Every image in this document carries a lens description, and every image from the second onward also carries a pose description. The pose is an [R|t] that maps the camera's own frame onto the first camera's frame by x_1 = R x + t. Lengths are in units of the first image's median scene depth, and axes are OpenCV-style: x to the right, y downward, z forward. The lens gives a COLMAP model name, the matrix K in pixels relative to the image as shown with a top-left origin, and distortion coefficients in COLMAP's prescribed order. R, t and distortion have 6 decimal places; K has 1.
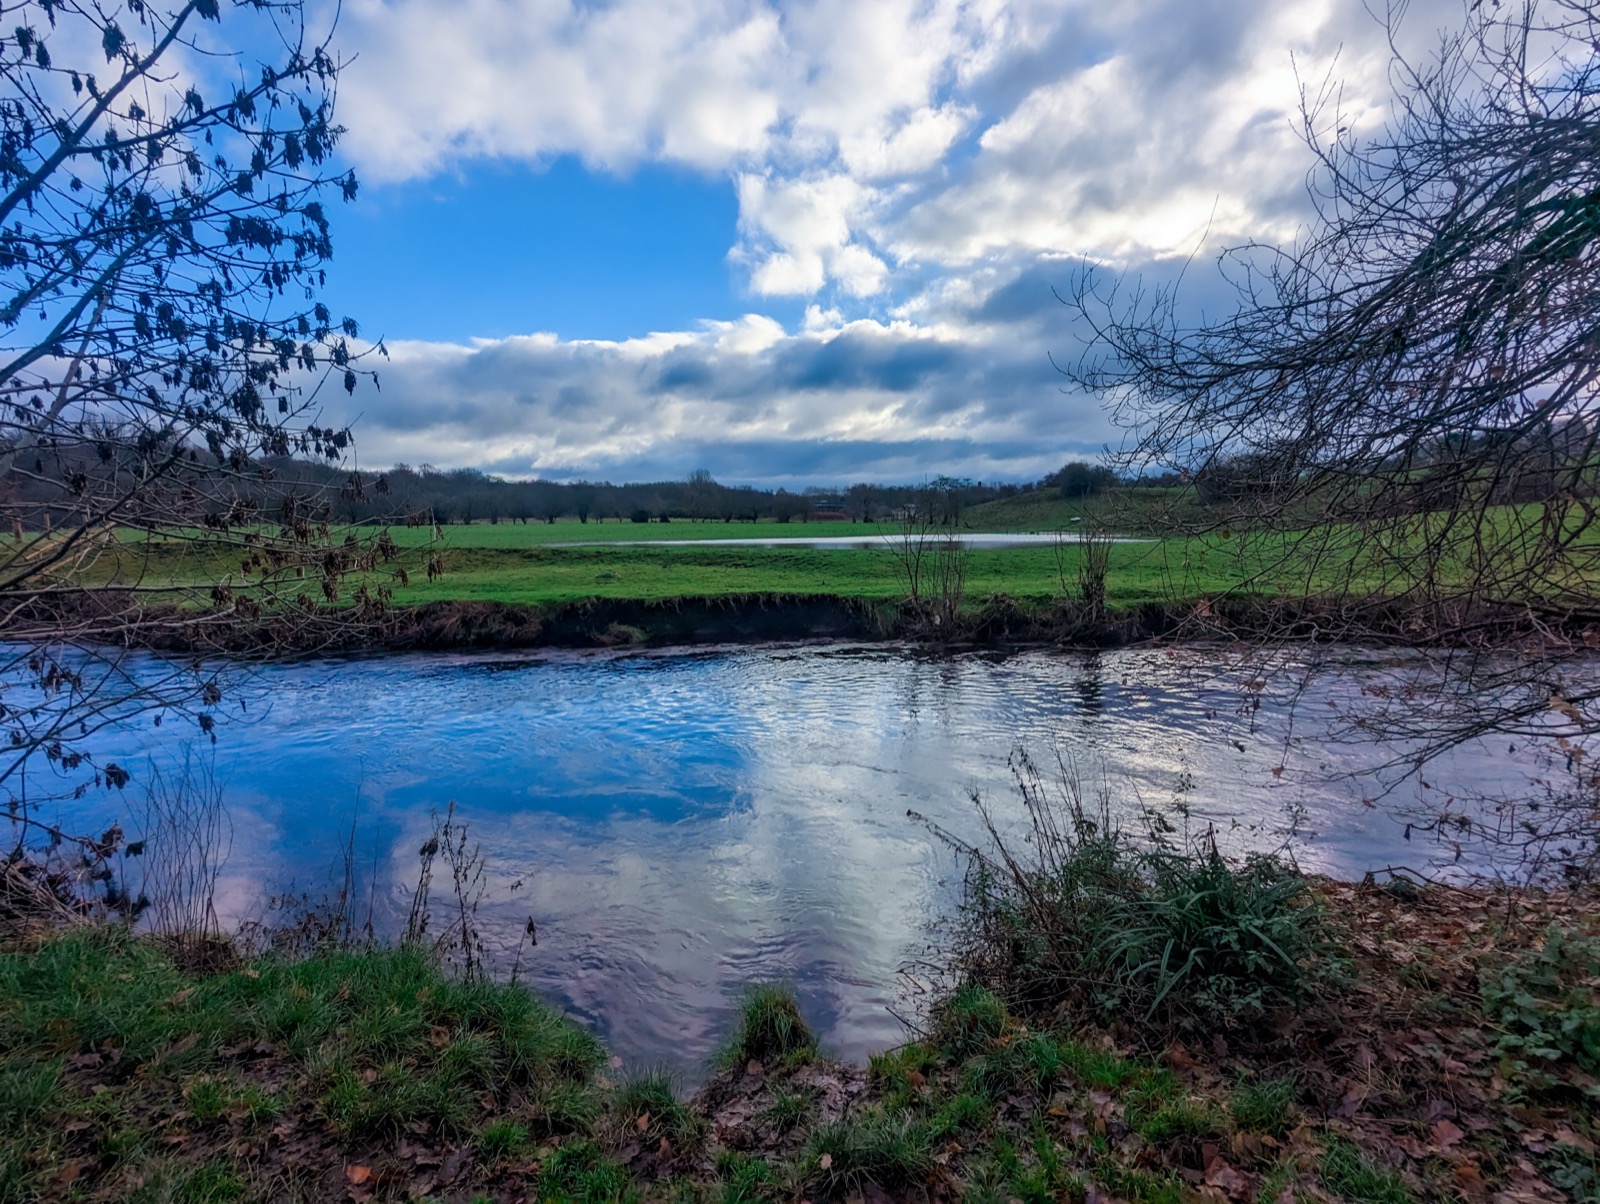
lens RADIAL K [[749.0, 0, 801.5], [0, 749.0, 604.0], [0, 0, 1]] dist [-0.001618, -0.000220]
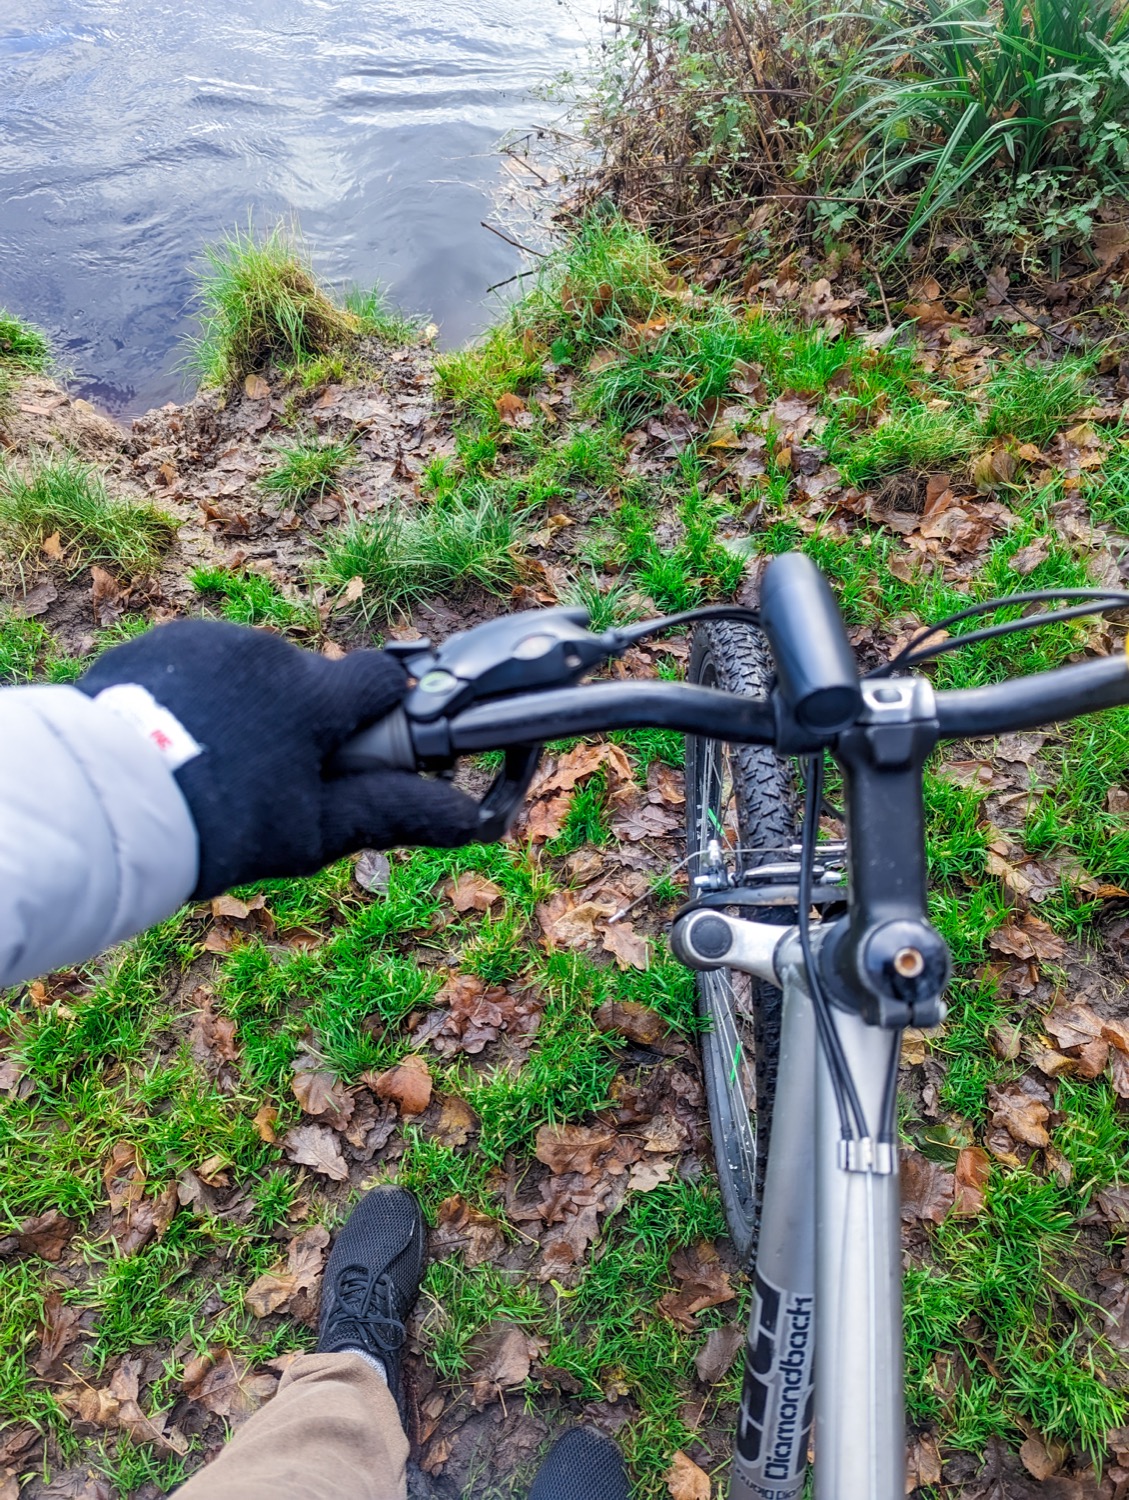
lens RADIAL K [[1086.3, 0, 567.2], [0, 1086.3, 749.1], [0, 0, 1]] dist [0.042948, -0.003129]
pose [[0.986804, -0.141732, 0.078291, 0.094006], [0.010793, 0.540020, 0.841583, 0.031882], [-0.161558, -0.829633, 0.534423, 0.284378]]
